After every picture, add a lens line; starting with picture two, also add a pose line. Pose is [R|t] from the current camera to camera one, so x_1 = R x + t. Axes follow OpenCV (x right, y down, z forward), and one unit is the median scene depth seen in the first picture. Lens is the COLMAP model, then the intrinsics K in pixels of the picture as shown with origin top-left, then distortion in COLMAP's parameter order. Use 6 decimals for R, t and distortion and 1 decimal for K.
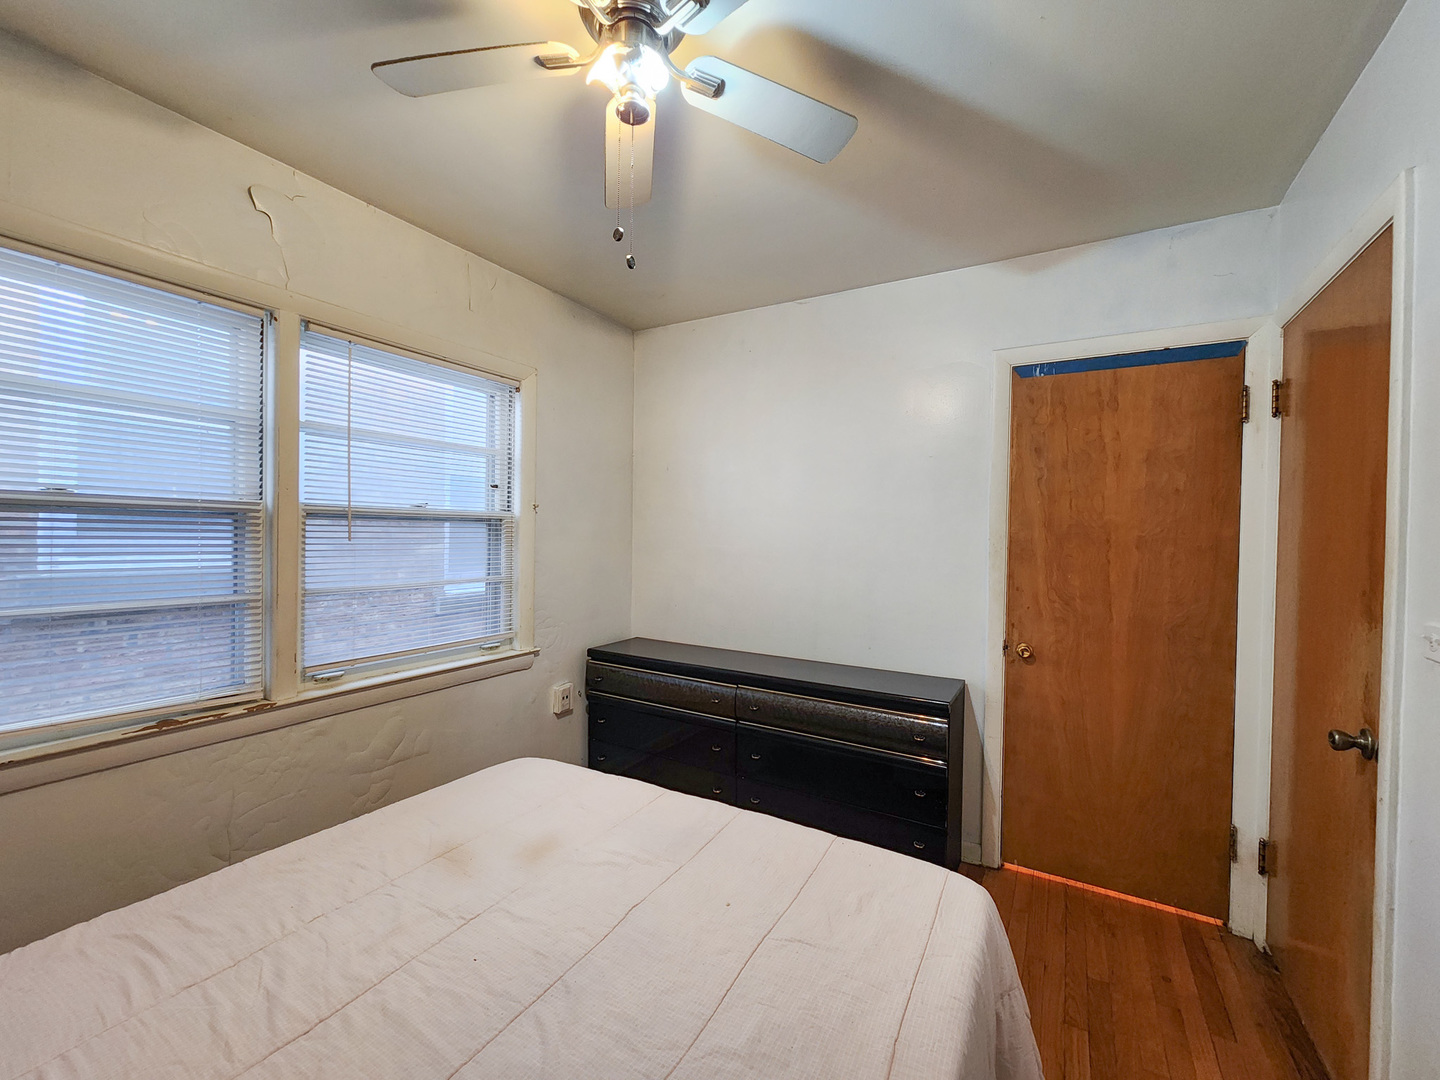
lens RADIAL K [[593.3, 0, 722.7], [0, 593.3, 538.6], [0, 0, 1]] dist [0.001038, 0.001189]
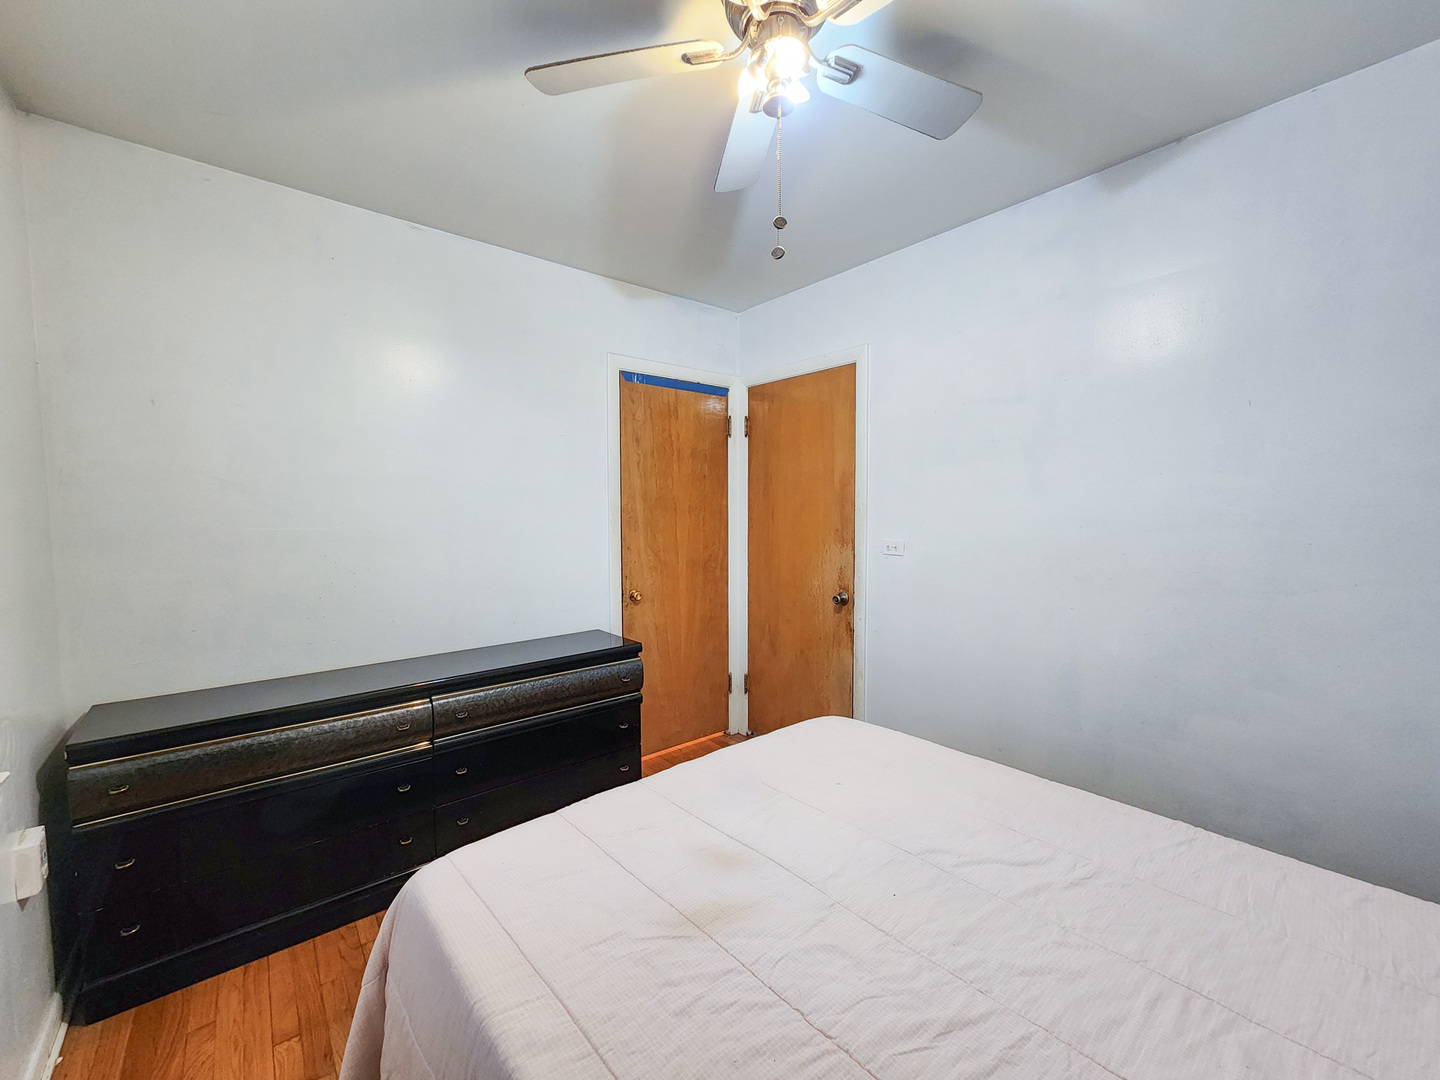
lens RADIAL K [[593.3, 0, 724.1], [0, 593.3, 540.3], [0, 0, 1]] dist [0.001038, 0.001189]
pose [[0.321422, -0.066744, 0.944581, -0.661485], [0.021821, 0.997770, 0.063077, -0.008591], [-0.946684, 0.000337, 0.322162, 0.410752]]
